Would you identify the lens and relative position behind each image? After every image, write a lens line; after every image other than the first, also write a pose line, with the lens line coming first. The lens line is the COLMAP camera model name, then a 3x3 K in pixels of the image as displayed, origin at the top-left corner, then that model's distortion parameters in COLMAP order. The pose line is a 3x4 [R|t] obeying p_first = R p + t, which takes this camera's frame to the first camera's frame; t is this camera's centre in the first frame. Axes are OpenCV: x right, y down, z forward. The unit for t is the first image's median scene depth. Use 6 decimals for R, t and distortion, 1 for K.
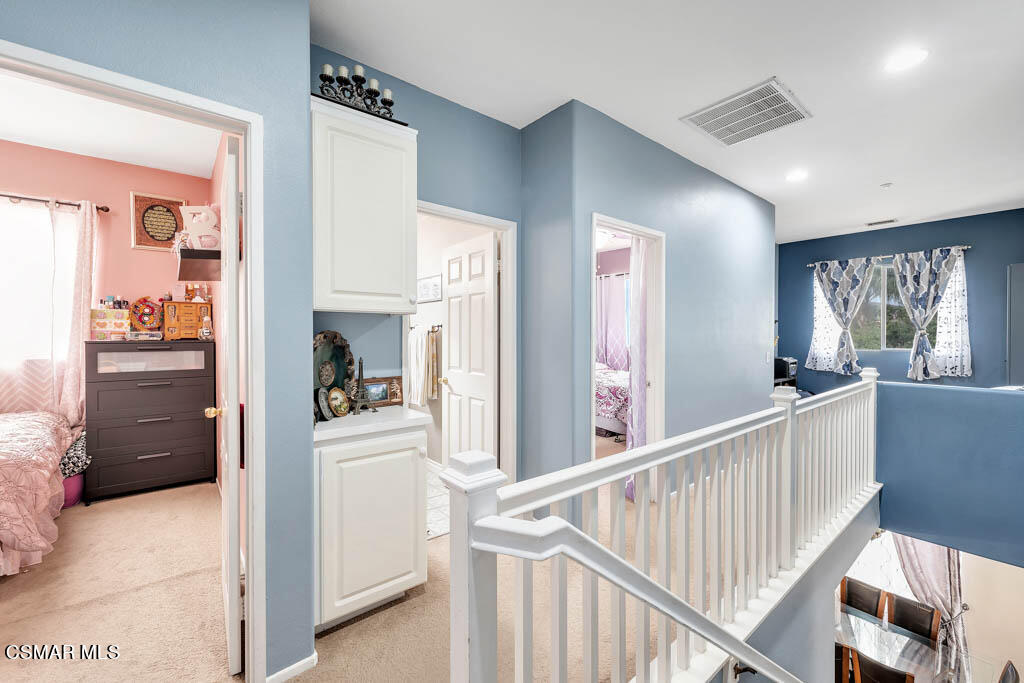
lens RADIAL K [[416.7, 0, 511.3], [0, 416.7, 339.7], [0, 0, 1]] dist [0.001118, 0.000119]
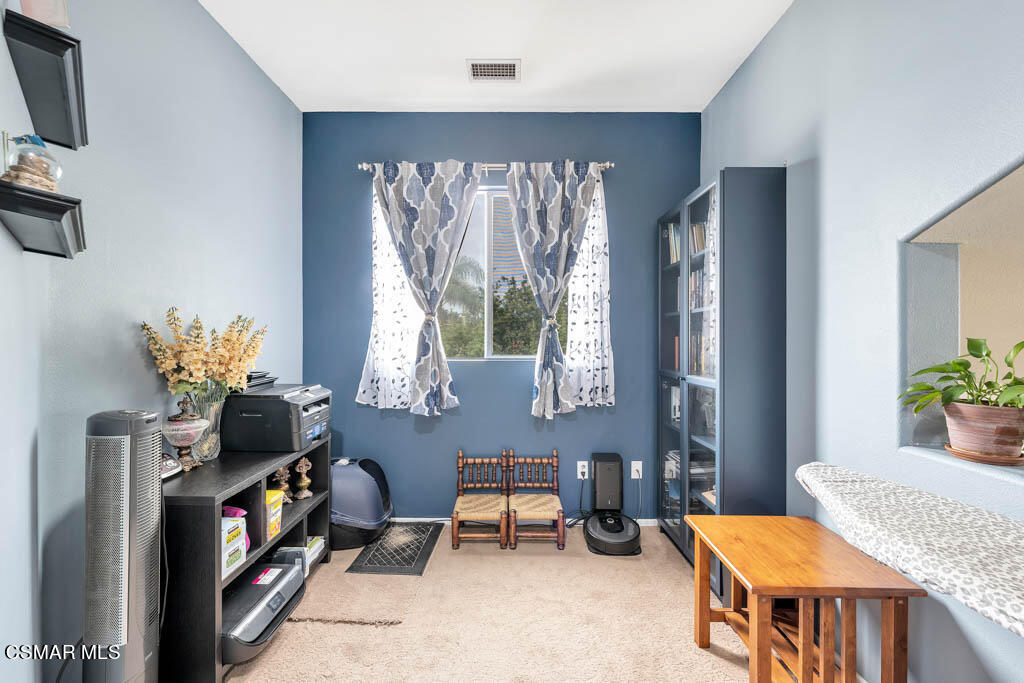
lens RADIAL K [[416.7, 0, 510.5], [0, 416.7, 340.8], [0, 0, 1]] dist [0.001118, 0.000119]
pose [[0.640580, -0.004745, 0.767877, 0.517470], [0.006111, 0.999981, 0.001082, 0.003052], [-0.767867, 0.003999, 0.640597, 0.653395]]
